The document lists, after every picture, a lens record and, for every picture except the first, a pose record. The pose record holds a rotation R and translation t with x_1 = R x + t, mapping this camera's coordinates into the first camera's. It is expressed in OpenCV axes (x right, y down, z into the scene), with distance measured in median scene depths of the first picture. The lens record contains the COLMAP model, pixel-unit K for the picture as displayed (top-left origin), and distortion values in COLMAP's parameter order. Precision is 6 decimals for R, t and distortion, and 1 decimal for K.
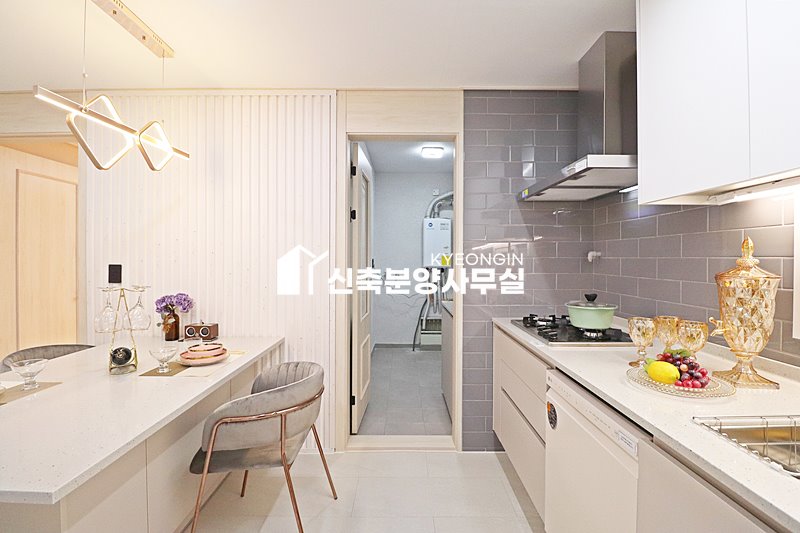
lens RADIAL K [[370.4, 0, 404.5], [0, 370.4, 263.4], [0, 0, 1]] dist [-0.016171, -0.000648]
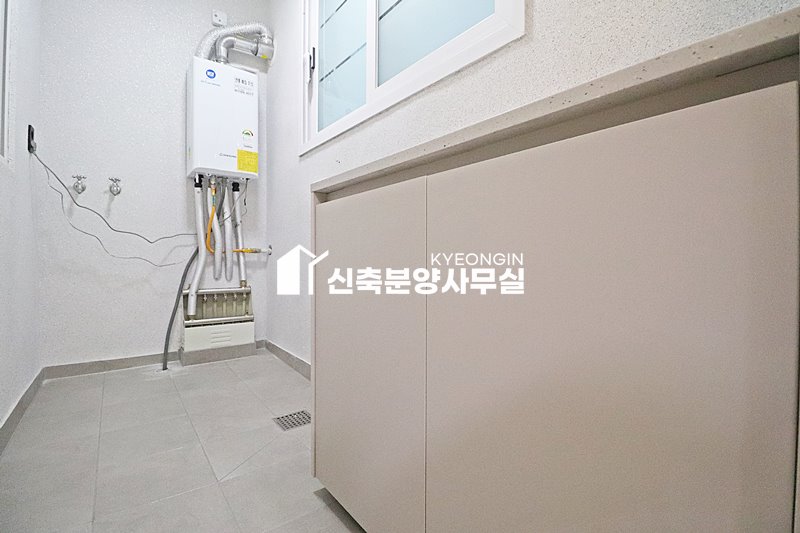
lens RADIAL K [[370.4, 0, 401.5], [0, 370.4, 267.3], [0, 0, 1]] dist [-0.016171, -0.000648]
pose [[0.791591, -0.007571, 0.611004, -0.017545], [0.004687, 0.999969, 0.006318, 0.118465], [-0.611033, -0.002138, 0.791602, 0.501619]]
